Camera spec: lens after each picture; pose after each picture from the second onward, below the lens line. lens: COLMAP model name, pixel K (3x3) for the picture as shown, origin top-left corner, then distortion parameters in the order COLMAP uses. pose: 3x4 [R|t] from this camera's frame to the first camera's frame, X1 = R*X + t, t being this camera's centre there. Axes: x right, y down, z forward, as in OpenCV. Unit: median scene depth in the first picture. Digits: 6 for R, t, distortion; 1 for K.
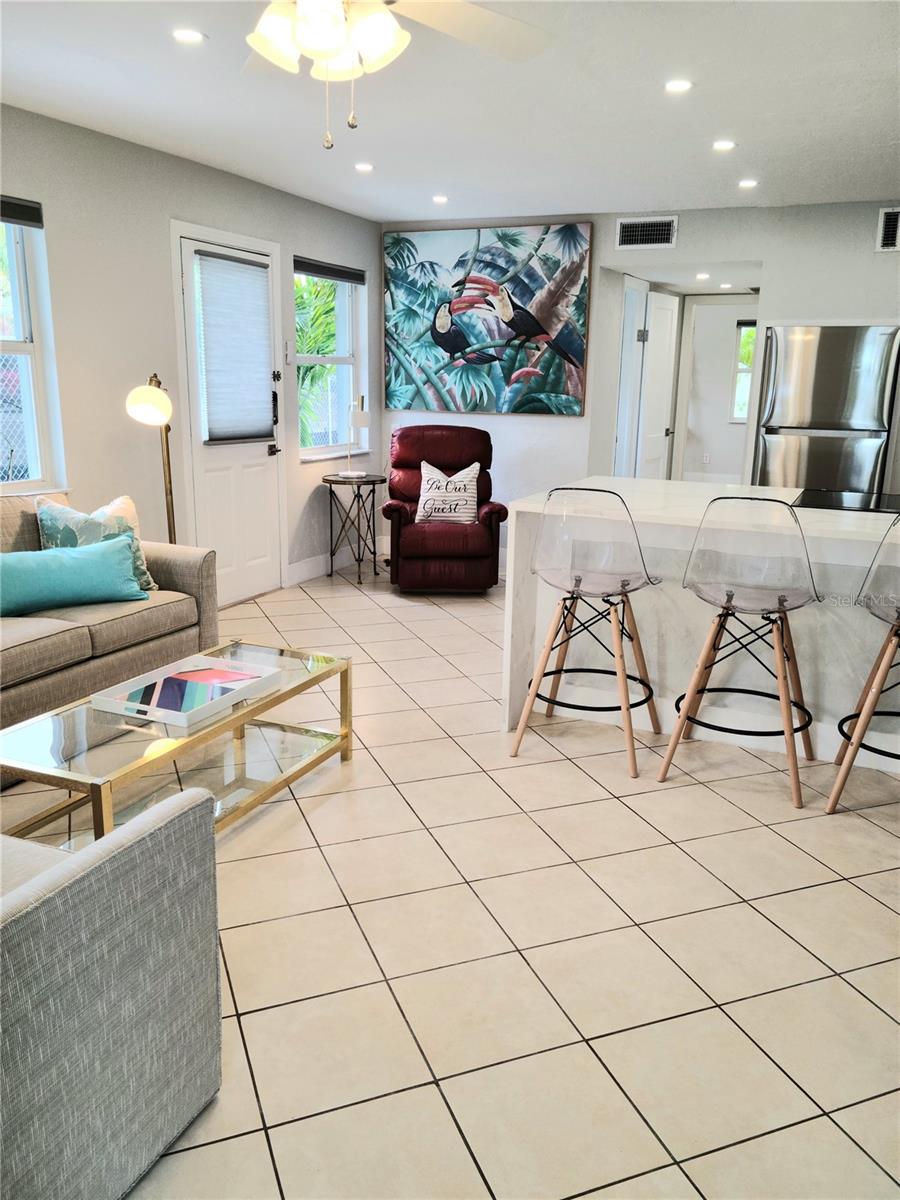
lens RADIAL K [[943.1, 0, 448.8], [0, 943.1, 609.0], [0, 0, 1]] dist [0.066691, -0.003628]
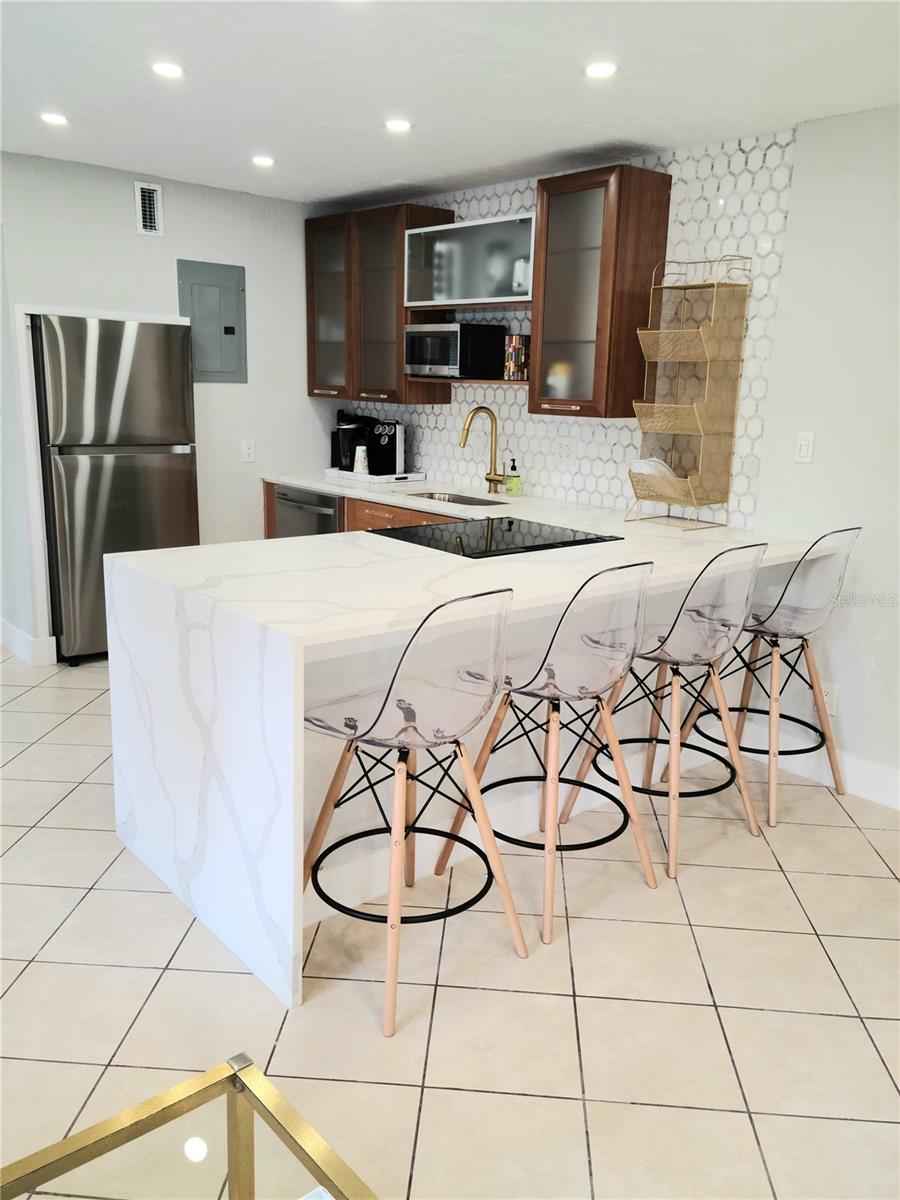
lens RADIAL K [[944.9, 0, 450.0], [0, 944.9, 600.0], [0, 0, 1]] dist [0.090044, -0.079706]
pose [[0.429167, -0.209612, 0.878566, -0.190186], [0.194694, 0.971301, 0.136632, -0.091009], [-0.881992, 0.112413, 0.457661, 0.309214]]
